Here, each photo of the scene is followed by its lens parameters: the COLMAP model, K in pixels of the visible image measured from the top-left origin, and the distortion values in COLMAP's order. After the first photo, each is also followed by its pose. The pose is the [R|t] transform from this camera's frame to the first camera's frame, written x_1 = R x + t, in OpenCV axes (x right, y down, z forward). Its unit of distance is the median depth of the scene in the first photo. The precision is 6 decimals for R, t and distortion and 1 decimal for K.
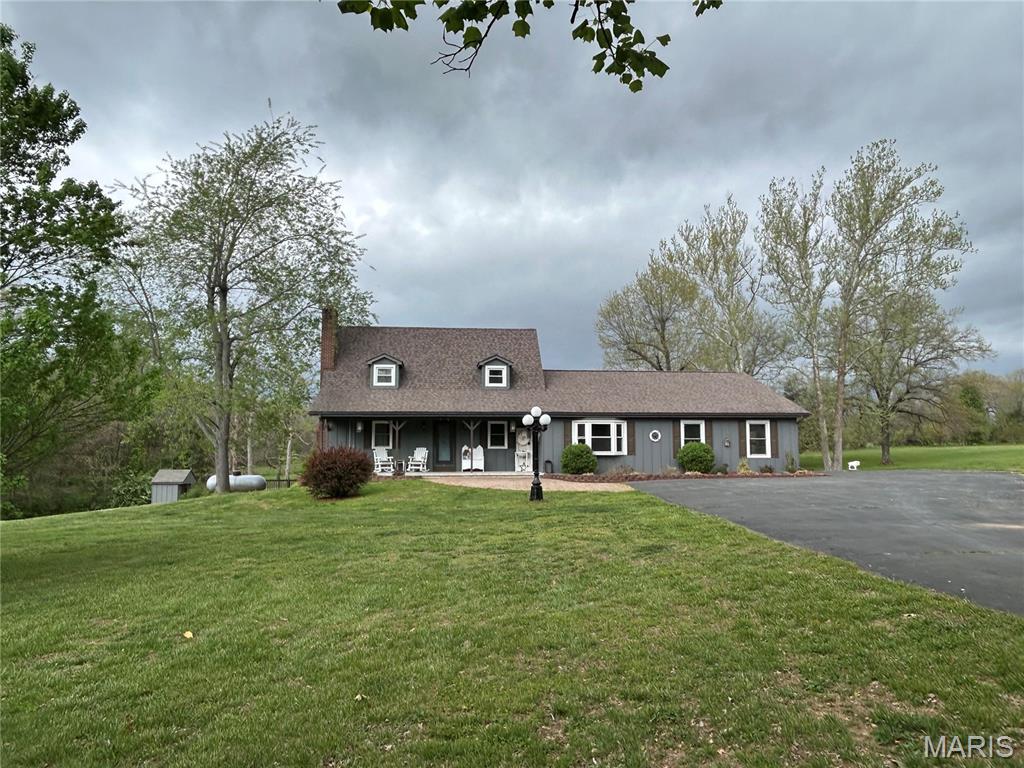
lens RADIAL K [[747.6, 0, 510.7], [0, 747.6, 384.6], [0, 0, 1]] dist [-0.009531, -0.000041]
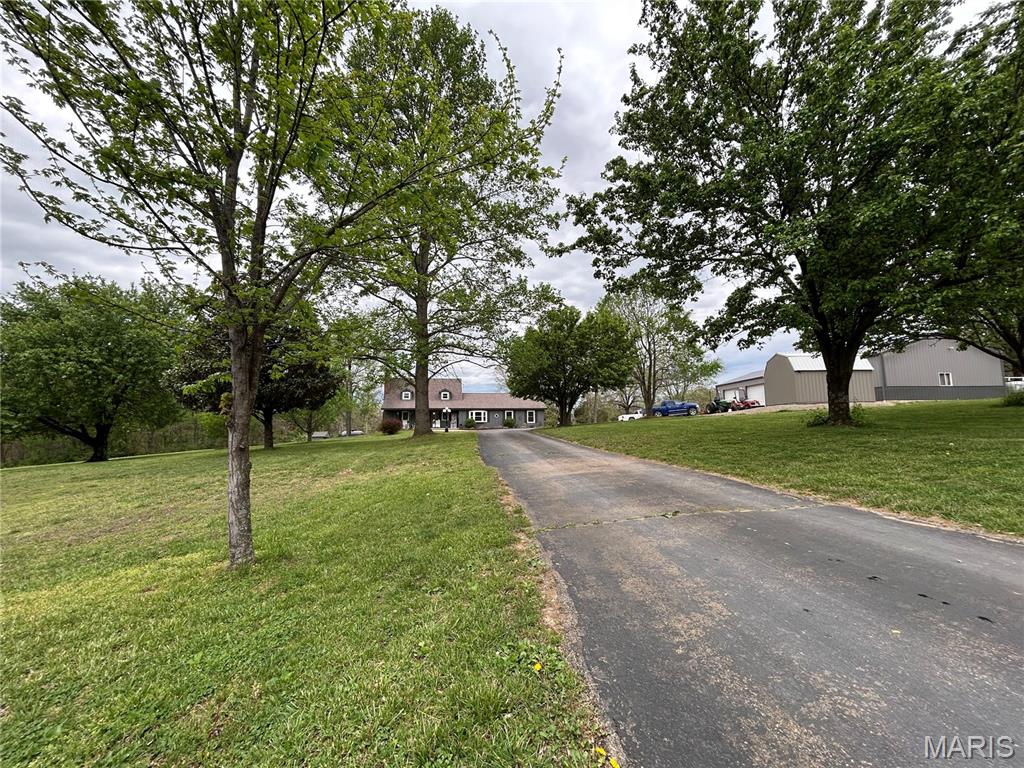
lens RADIAL K [[411.2, 0, 516.3], [0, 411.2, 385.4], [0, 0, 1]] dist [0.000703, 0.000007]
pose [[0.998372, 0.004085, 0.056891, 0.176389], [-0.003921, 0.999988, -0.003004, -0.051287], [-0.056902, 0.002776, 0.998376, -0.684132]]
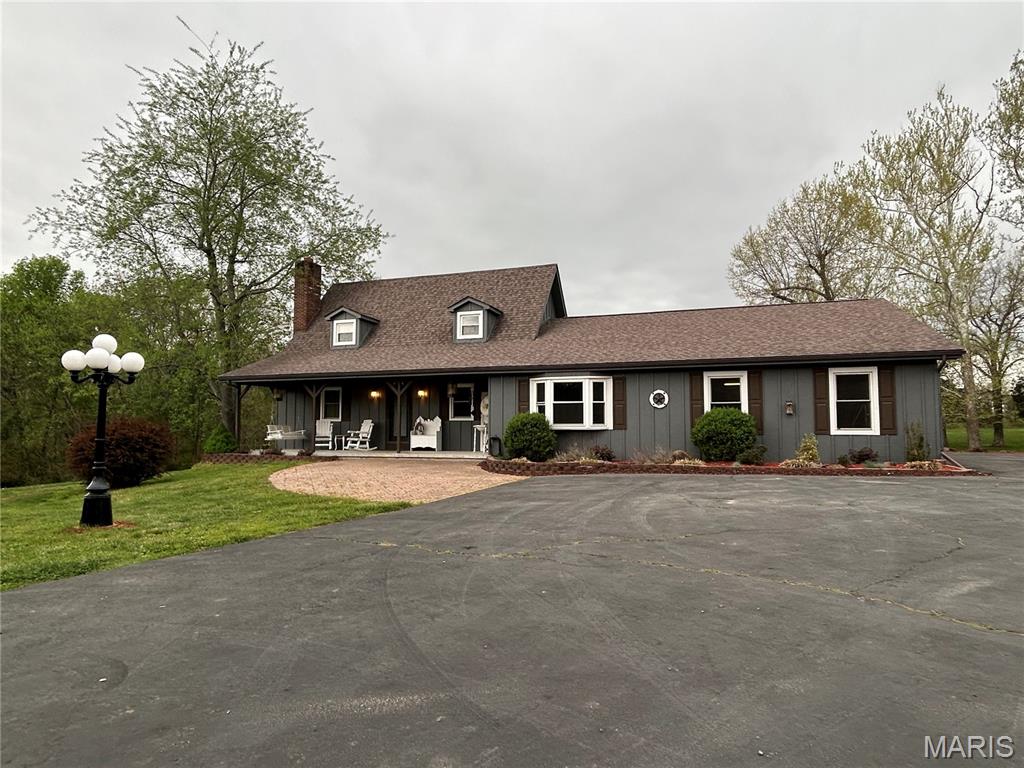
lens RADIAL K [[608.8, 0, 510.2], [0, 608.8, 390.9], [0, 0, 1]] dist [-0.002692, -0.001512]
pose [[0.909874, -0.024730, -0.414147, 0.288473], [0.040234, 0.998776, 0.028753, 0.041961], [0.412929, -0.042825, 0.909756, 0.484677]]
